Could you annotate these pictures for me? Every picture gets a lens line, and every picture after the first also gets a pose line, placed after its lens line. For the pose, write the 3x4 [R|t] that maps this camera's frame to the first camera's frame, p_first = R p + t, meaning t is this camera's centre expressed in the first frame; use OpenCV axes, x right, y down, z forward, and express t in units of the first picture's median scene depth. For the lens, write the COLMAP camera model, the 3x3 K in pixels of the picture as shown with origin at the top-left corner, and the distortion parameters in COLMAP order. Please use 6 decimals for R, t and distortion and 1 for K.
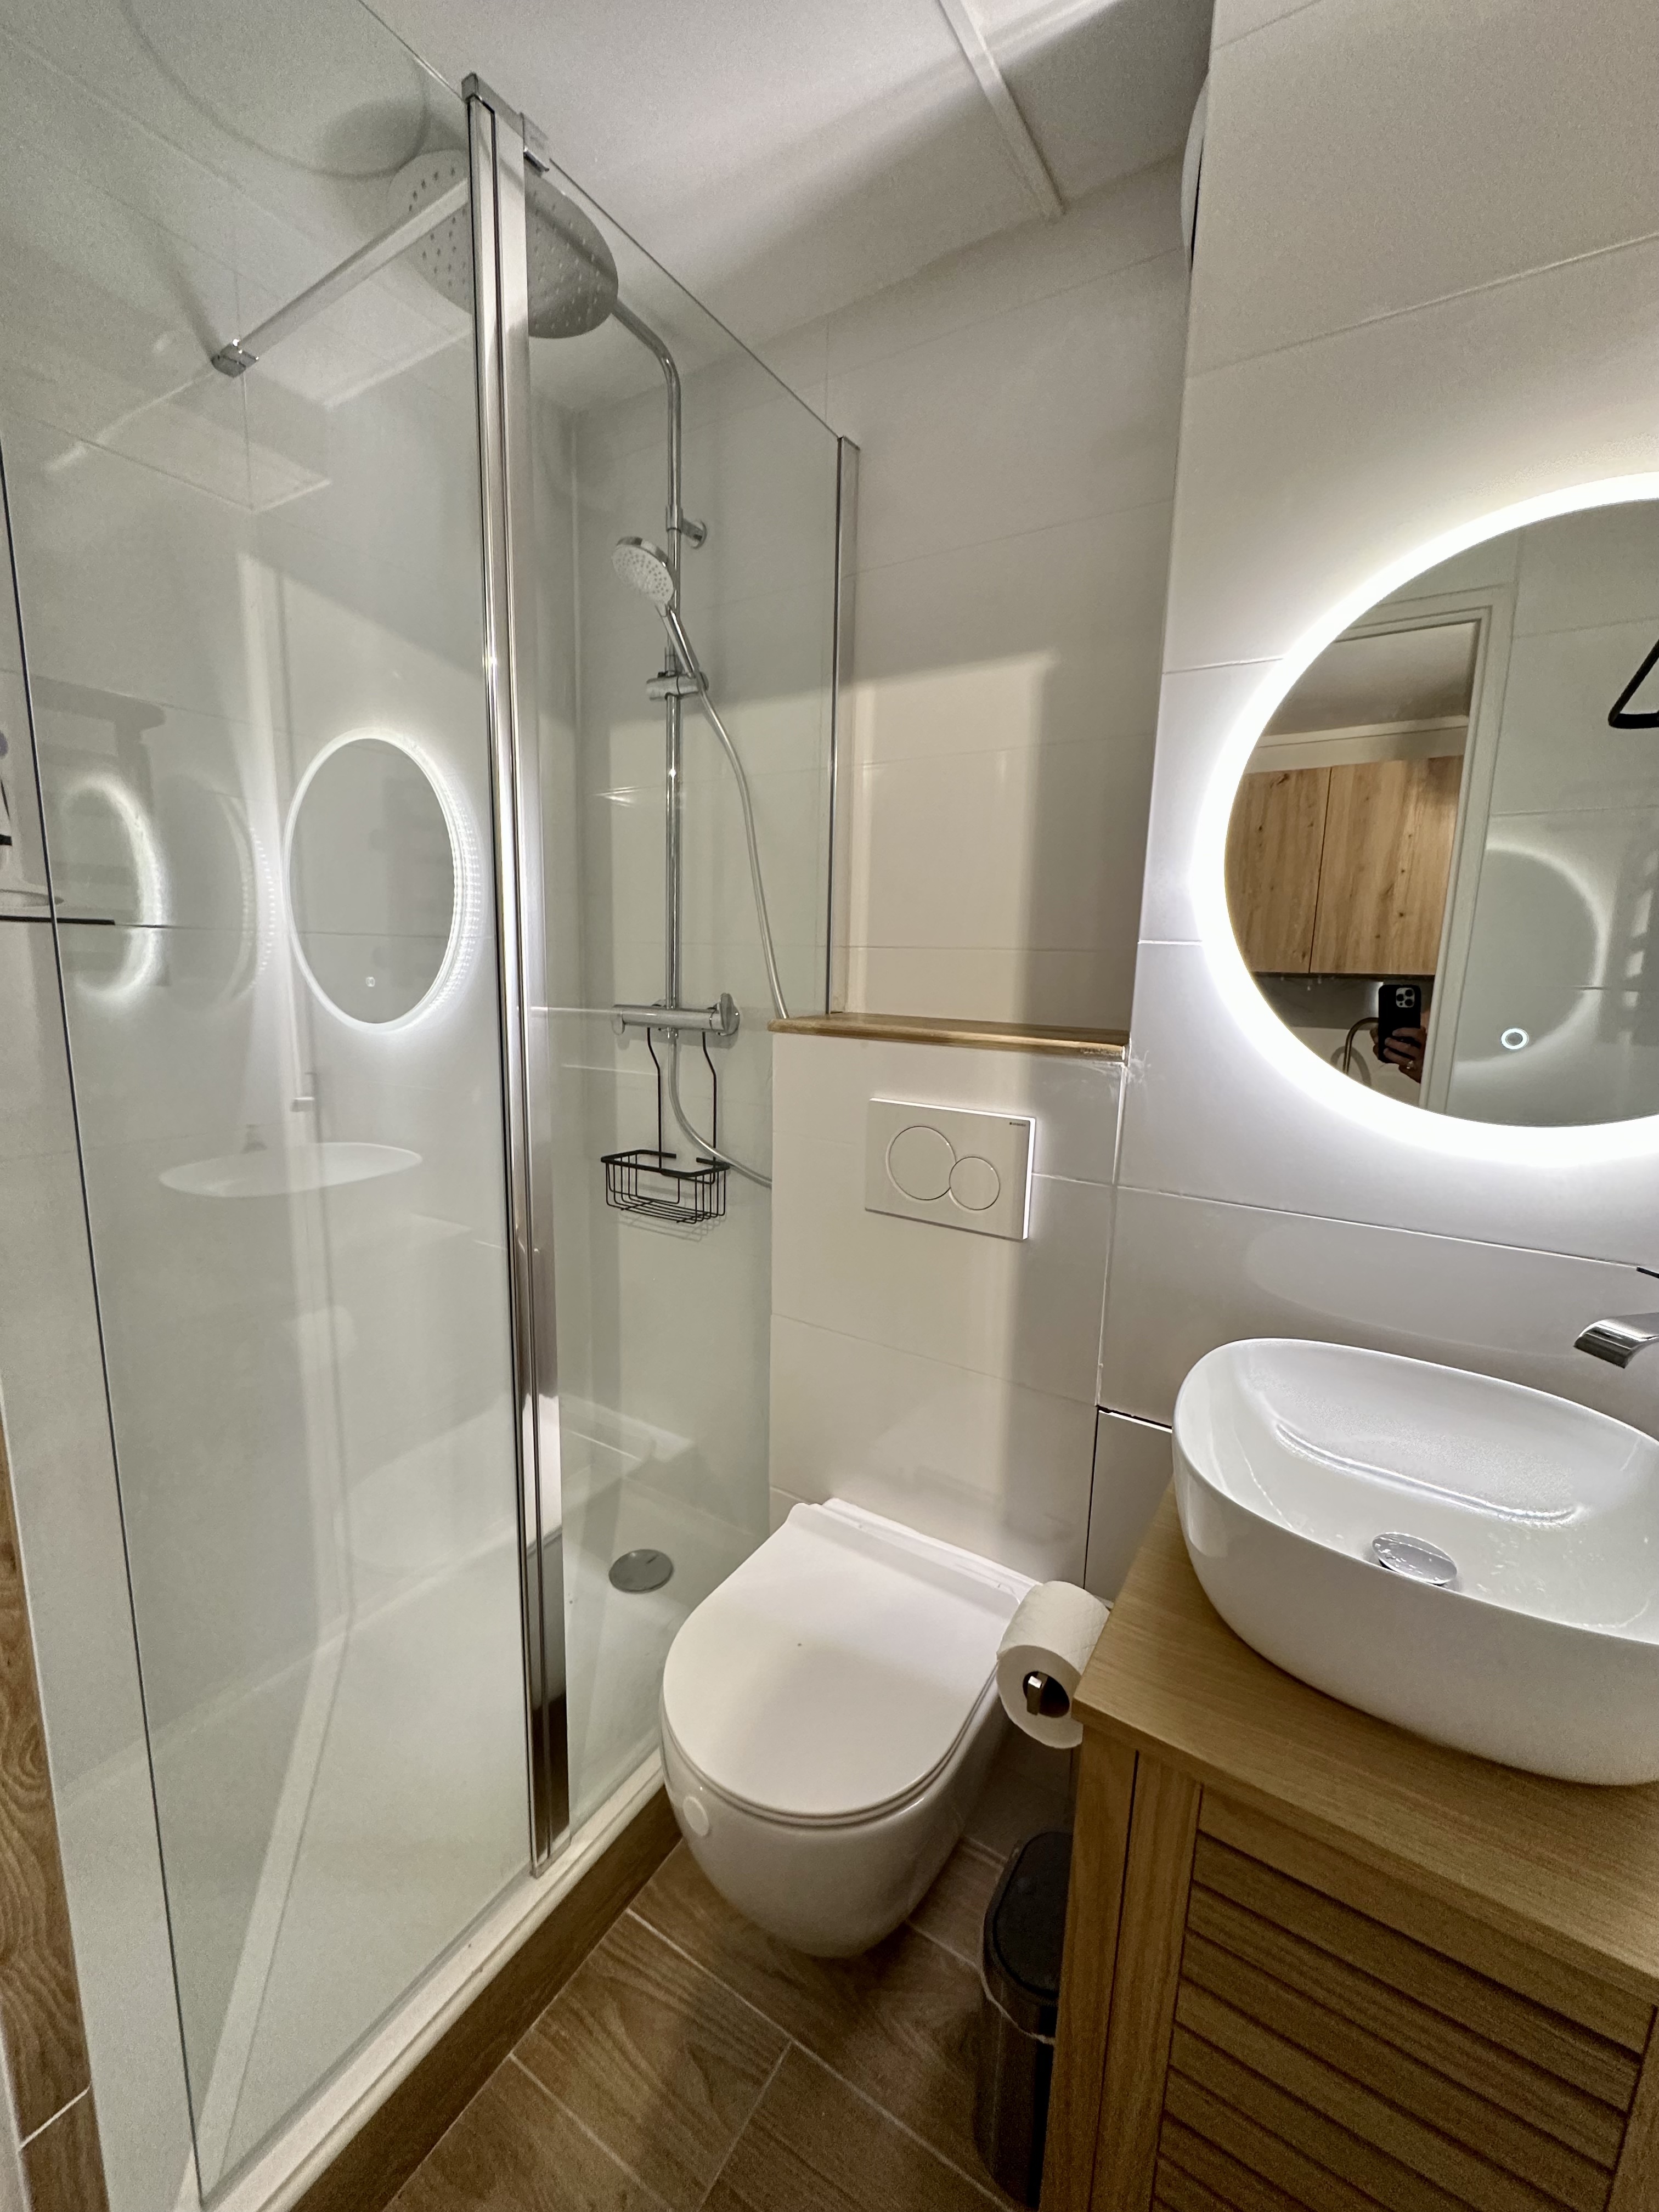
lens RADIAL K [[875.0, 0, 829.5], [0, 875.0, 1106.0], [0, 0, 1]] dist [-0.004619, 0.000065]
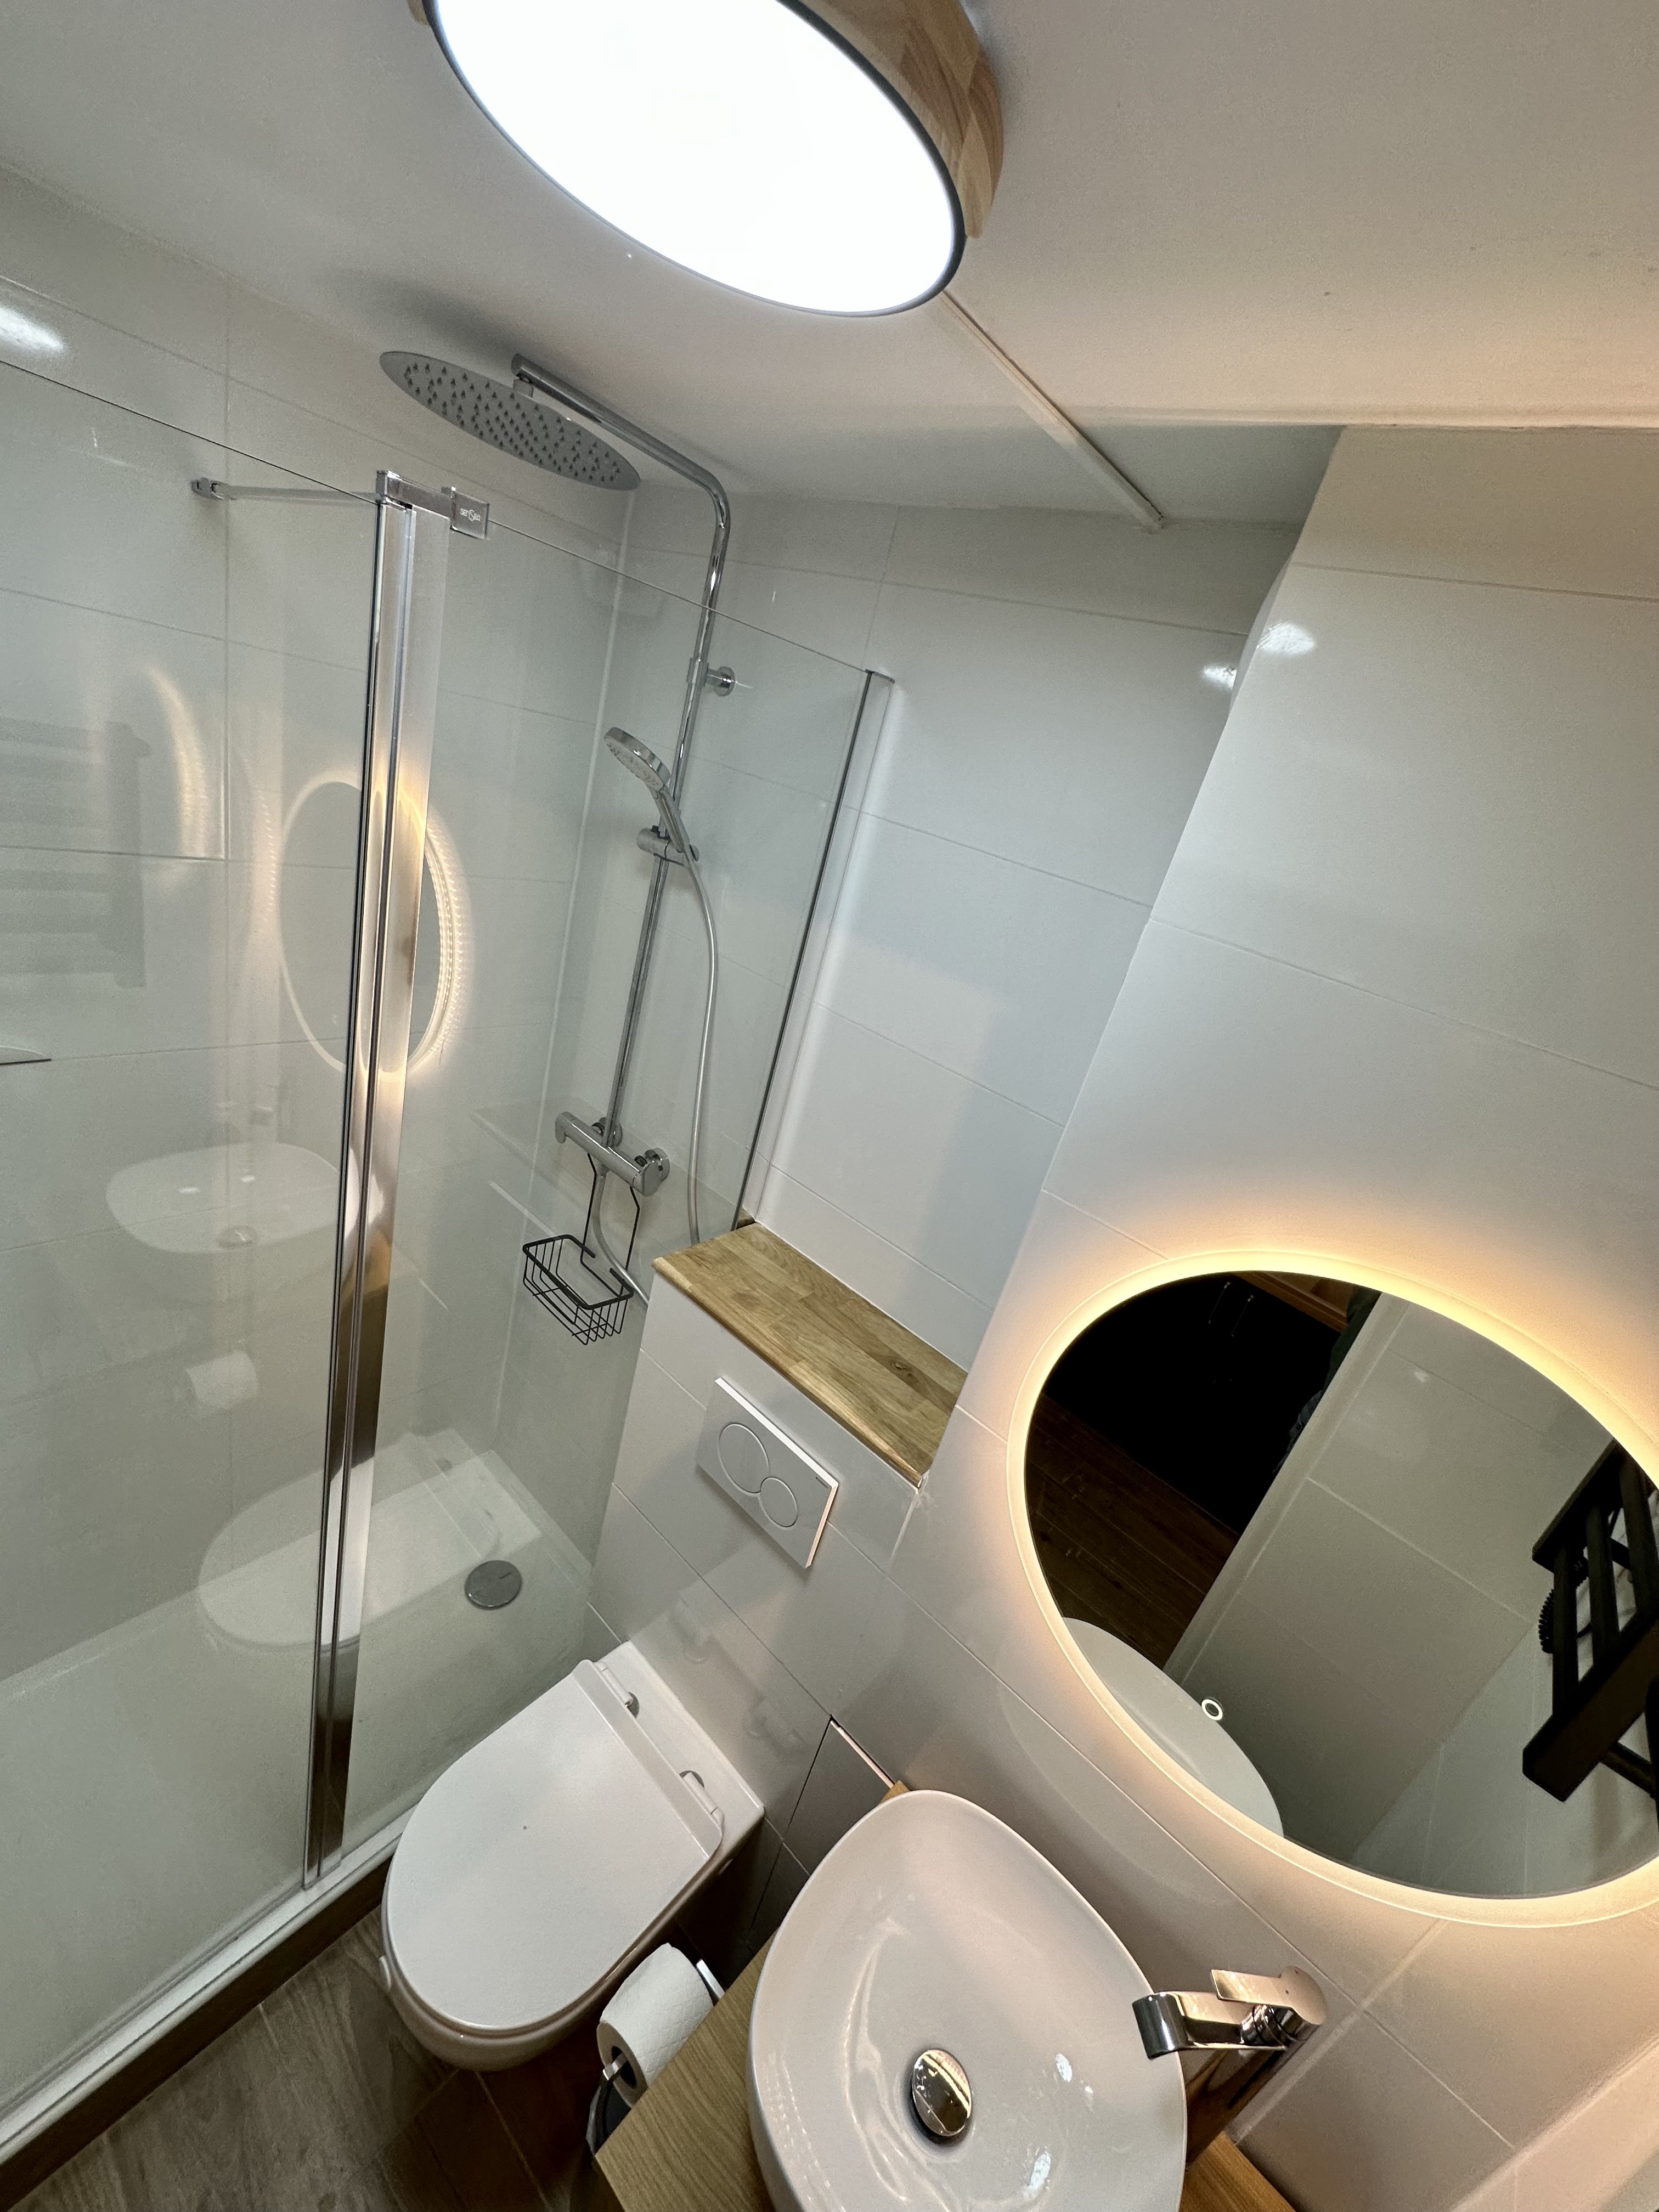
lens RADIAL K [[875.0, 0, 829.5], [0, 875.0, 1106.0], [0, 0, 1]] dist [-0.004619, 0.000065]
pose [[0.963372, 0.263333, -0.050700, 0.116615], [-0.246845, 0.944656, 0.216083, -0.469916], [0.104796, -0.195653, 0.975058, 0.046786]]
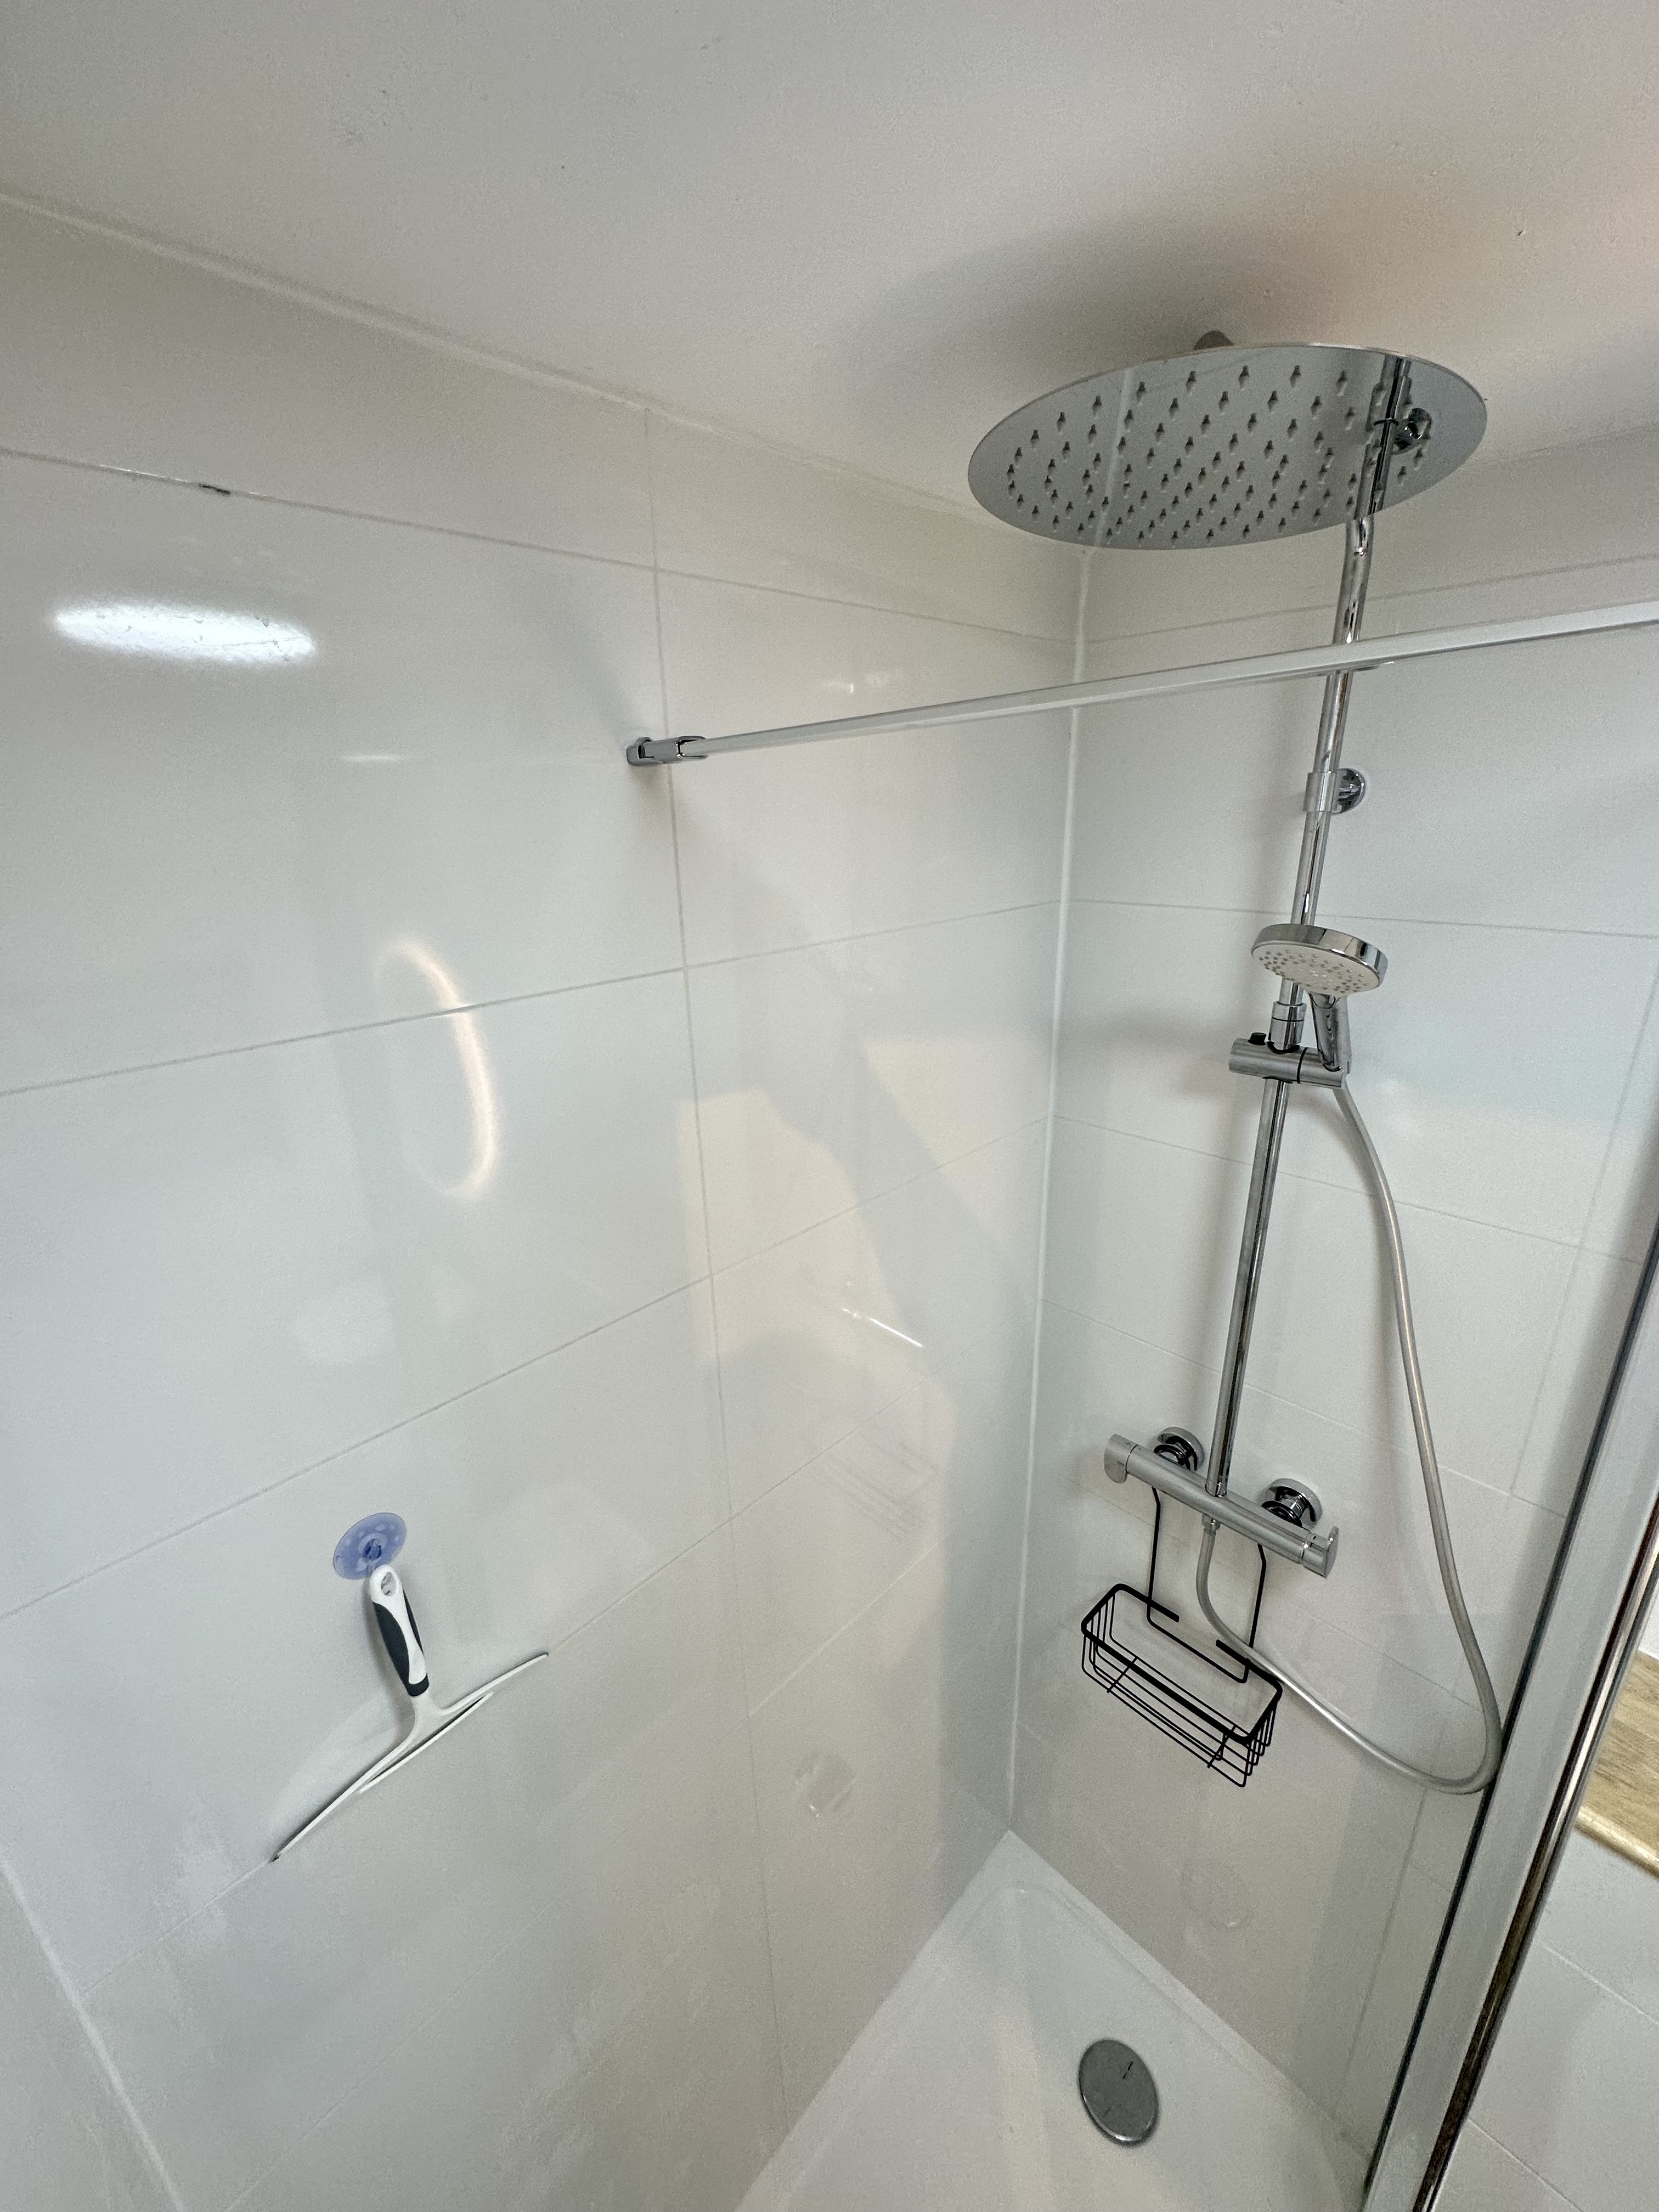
lens RADIAL K [[875.0, 0, 829.5], [0, 875.0, 1106.0], [0, 0, 1]] dist [-0.004619, 0.000065]
pose [[0.972835, 0.019865, -0.230647, -0.341604], [0.020642, 0.984900, 0.171889, -0.566403], [0.230579, -0.171980, 0.957735, 0.355621]]
